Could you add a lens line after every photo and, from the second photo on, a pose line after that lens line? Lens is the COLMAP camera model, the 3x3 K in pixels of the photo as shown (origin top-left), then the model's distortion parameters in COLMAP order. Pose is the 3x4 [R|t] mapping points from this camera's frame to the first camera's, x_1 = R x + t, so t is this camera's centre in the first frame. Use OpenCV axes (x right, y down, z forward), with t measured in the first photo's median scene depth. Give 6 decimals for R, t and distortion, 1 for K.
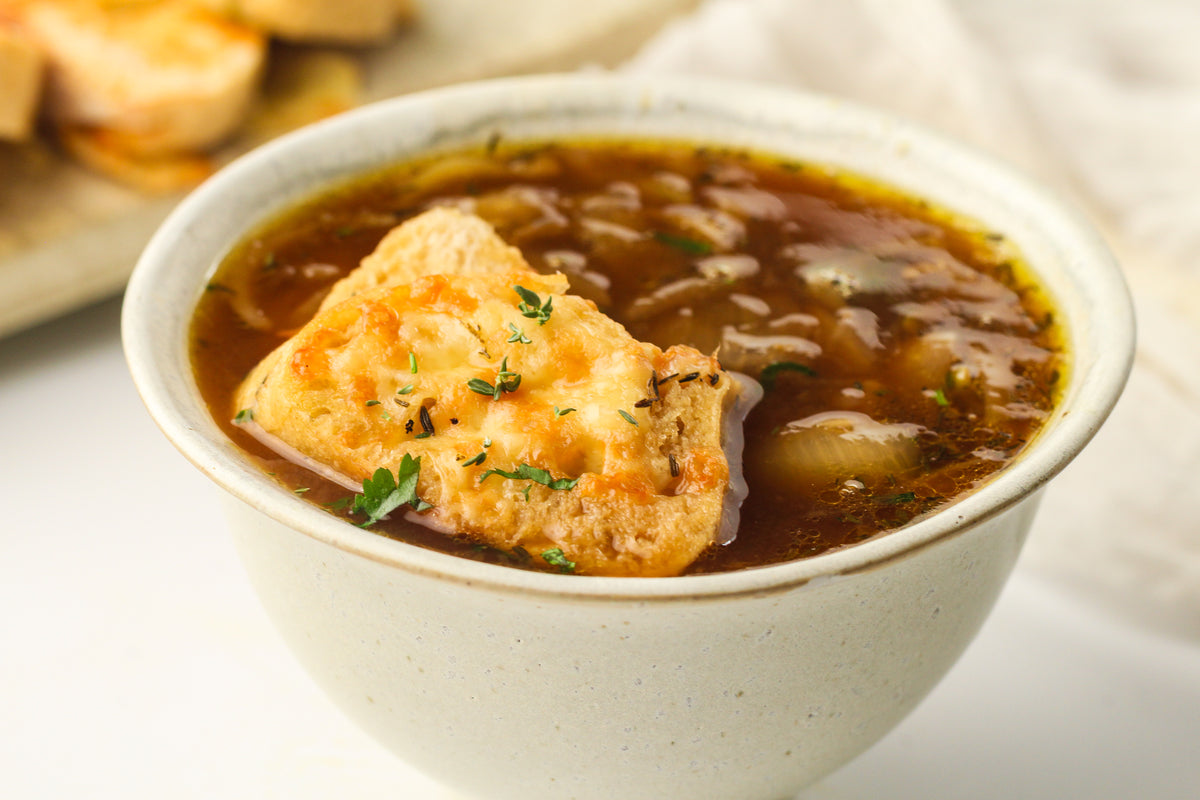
lens RADIAL K [[6413.5, 0, 600.0], [0, 6413.5, 400.0], [0, 0, 1]] dist [-0.141800, 11.642138]
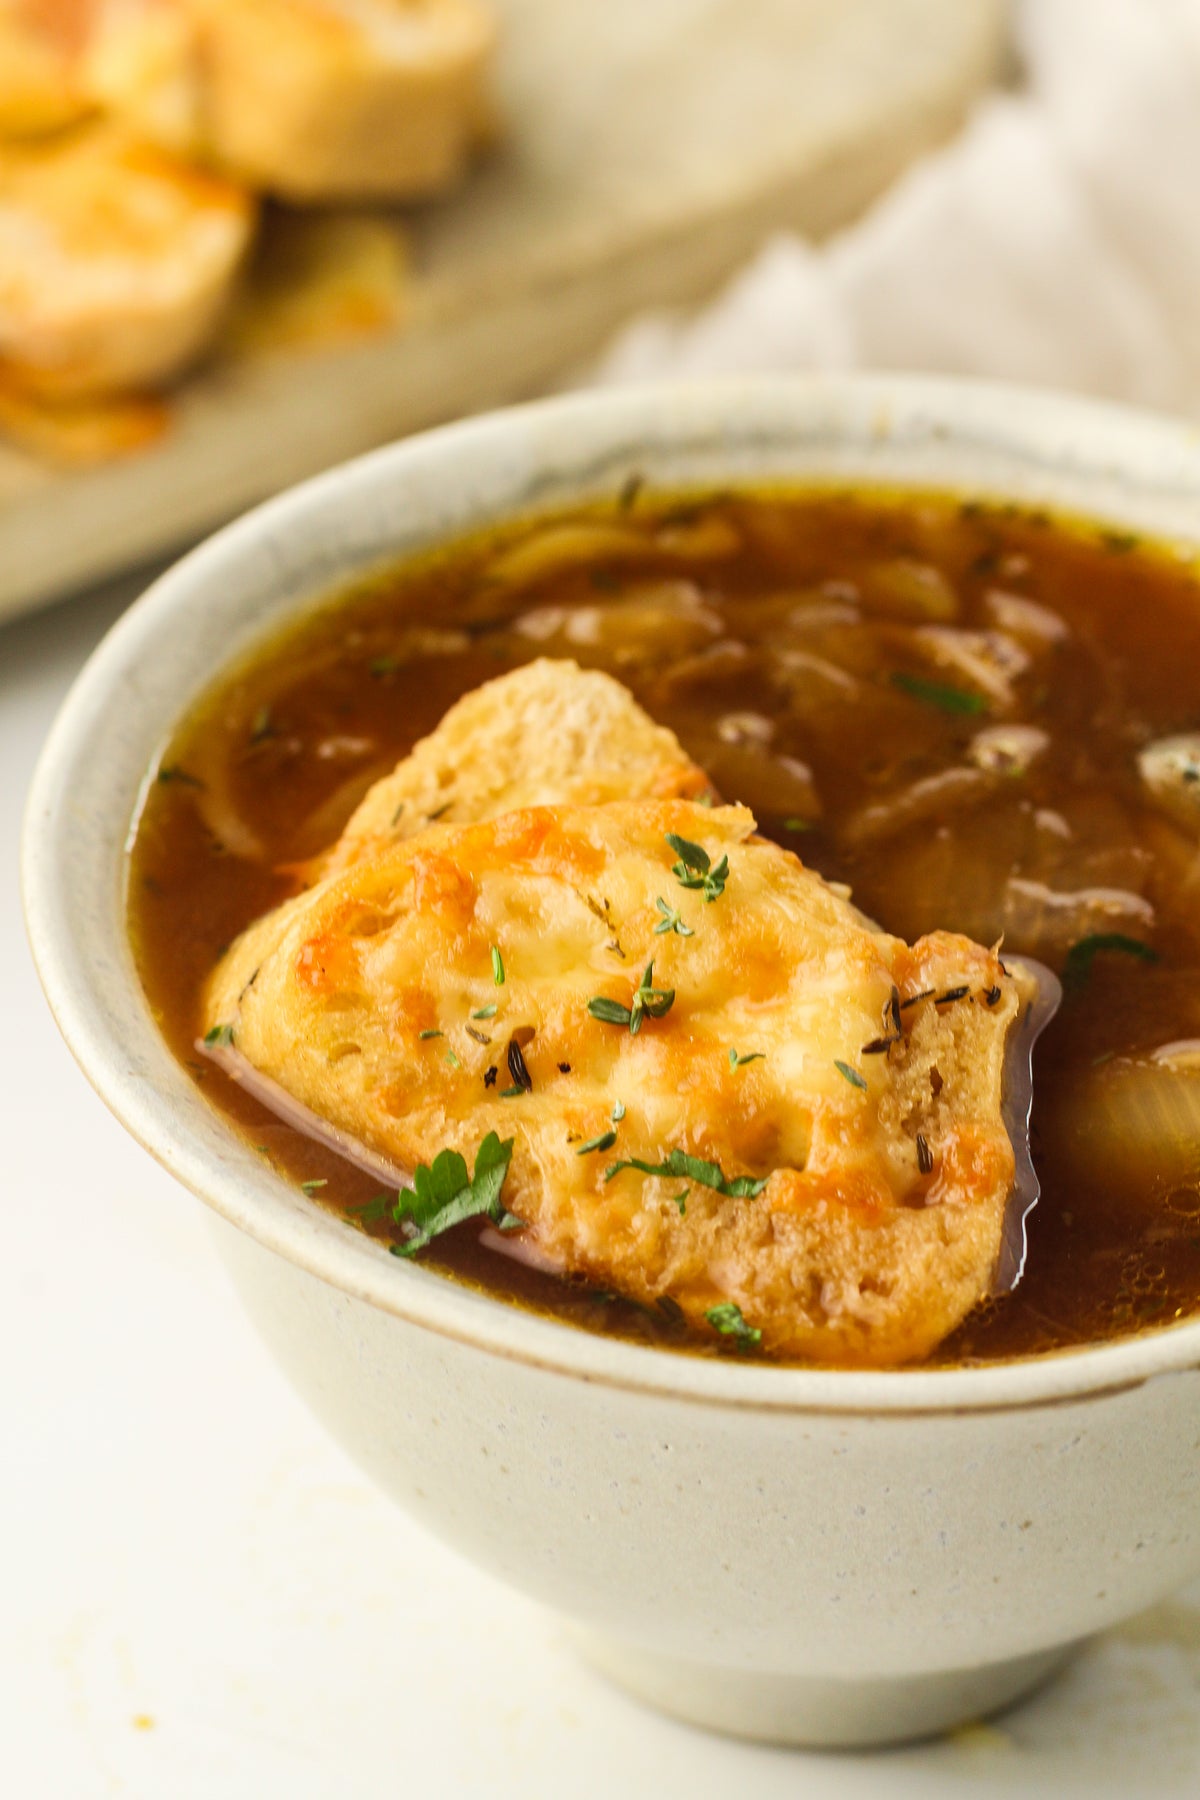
lens RADIAL K [[9620.2, 0, 600.0], [0, 9620.2, 900.0], [0, 0, 1]] dist [-0.141800, 11.642138]
pose [[0.999790, 0.016418, -0.012294, -0.008394], [-0.014827, 0.992676, 0.119894, -0.121767], [0.014172, -0.119686, 0.992711, 0.096827]]
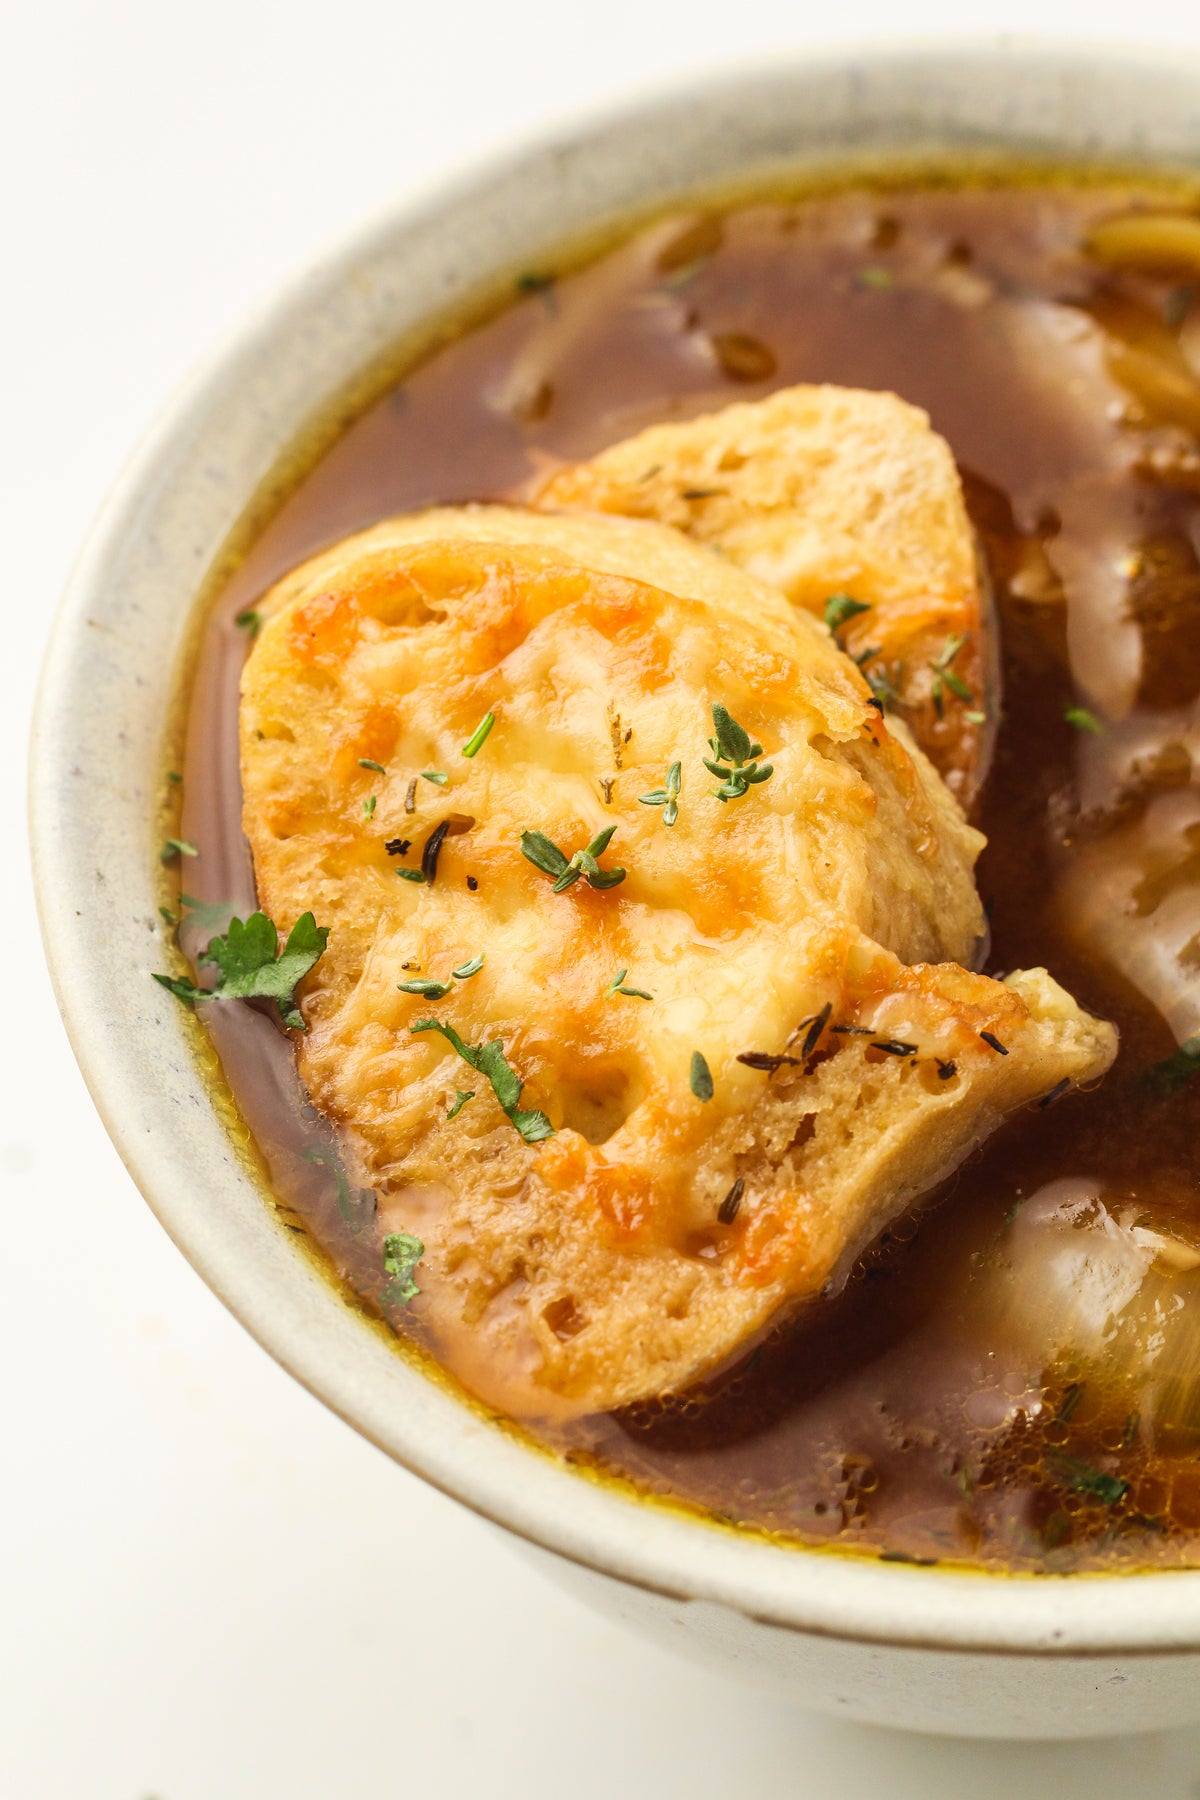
lens RADIAL K [[9620.2, 0, 600.0], [0, 9620.2, 900.0], [0, 0, 1]] dist [-0.141800, 11.642138]
pose [[0.763285, 0.538534, -0.356899, 0.260899], [-0.359695, 0.813117, 0.457668, -0.352016], [0.536671, -0.220956, 0.814348, 0.376622]]
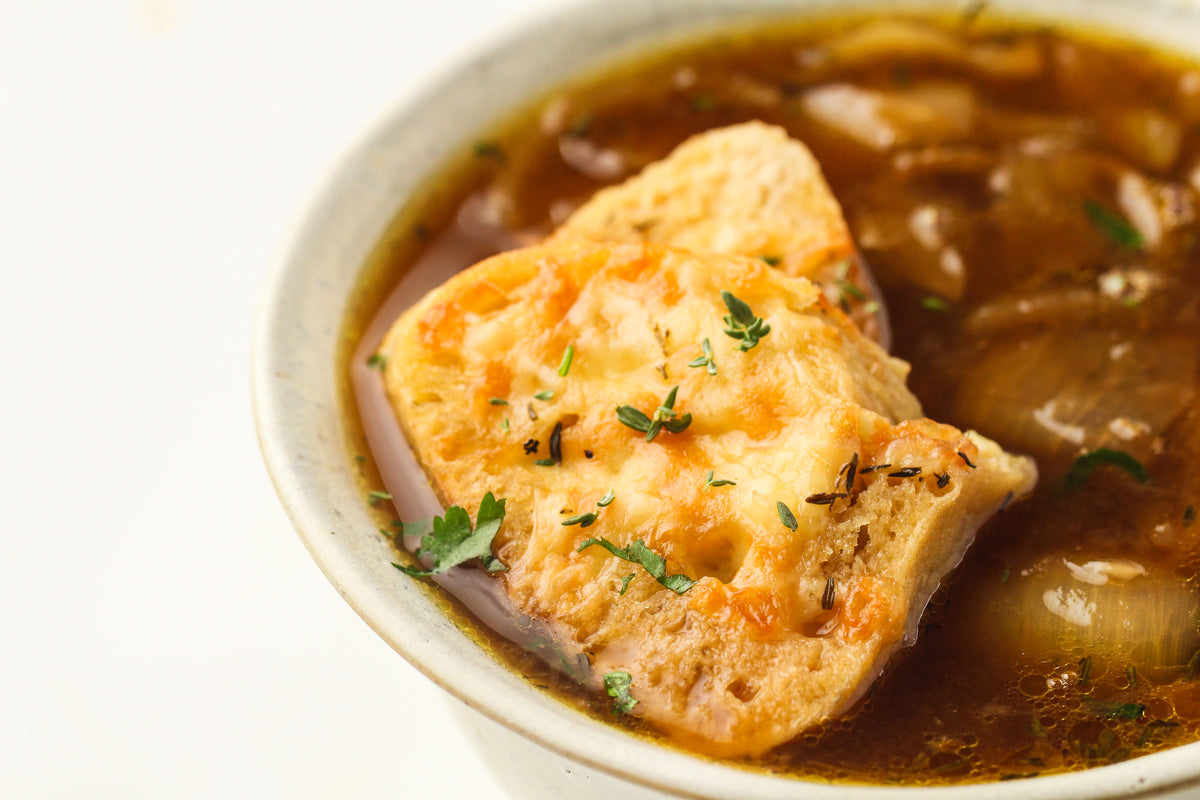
lens RADIAL K [[6413.5, 0, 600.0], [0, 6413.5, 400.0], [0, 0, 1]] dist [-0.141800, 11.642138]
pose [[0.907276, 0.253909, -0.335233, 0.228746], [-0.191219, 0.959062, 0.208890, -0.159979], [0.374548, -0.125418, 0.918686, 0.310137]]
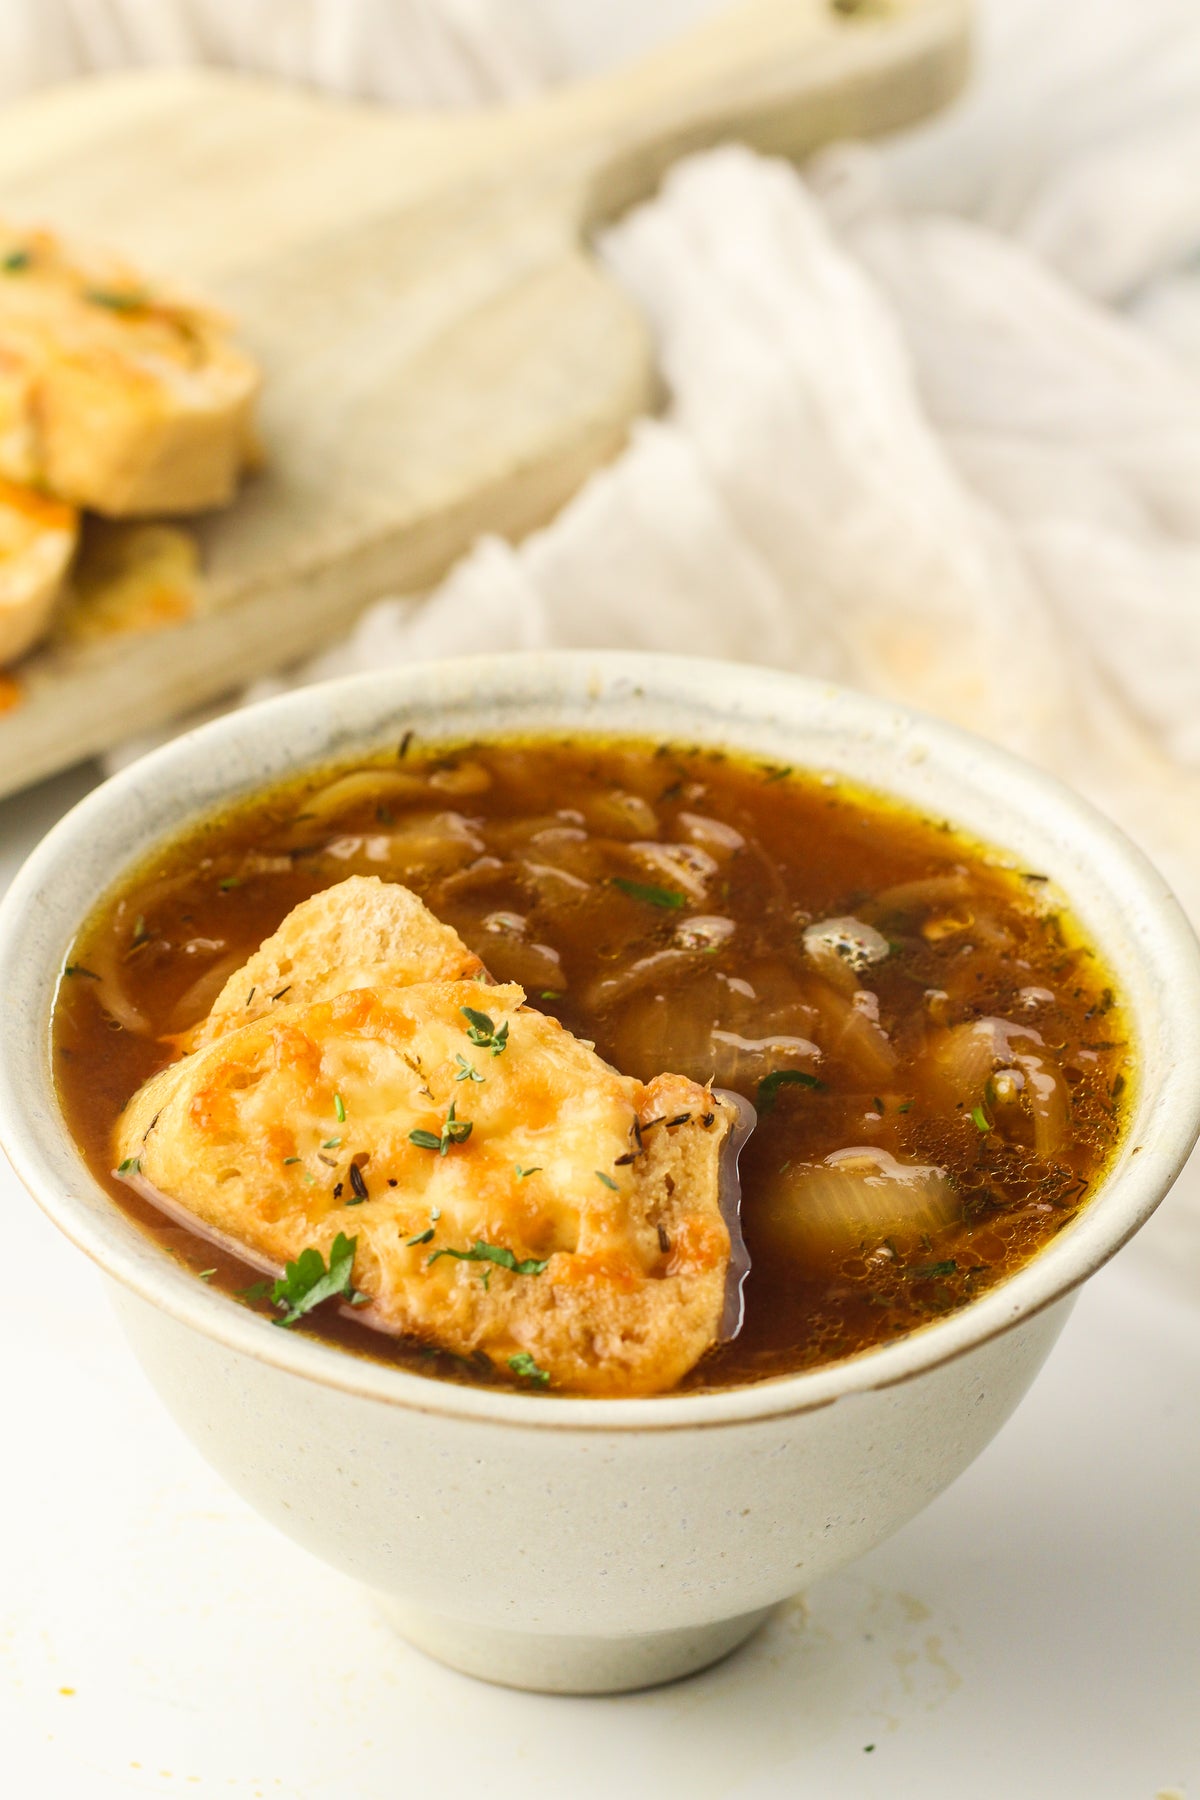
lens RADIAL K [[9620.2, 0, 600.0], [0, 9620.2, 900.0], [0, 0, 1]] dist [-0.141800, 11.642138]
pose [[0.998908, -0.011892, 0.045184, -0.051170], [0.007089, 0.994448, 0.104990, -0.160505], [-0.046181, -0.104555, 0.993446, -0.212100]]
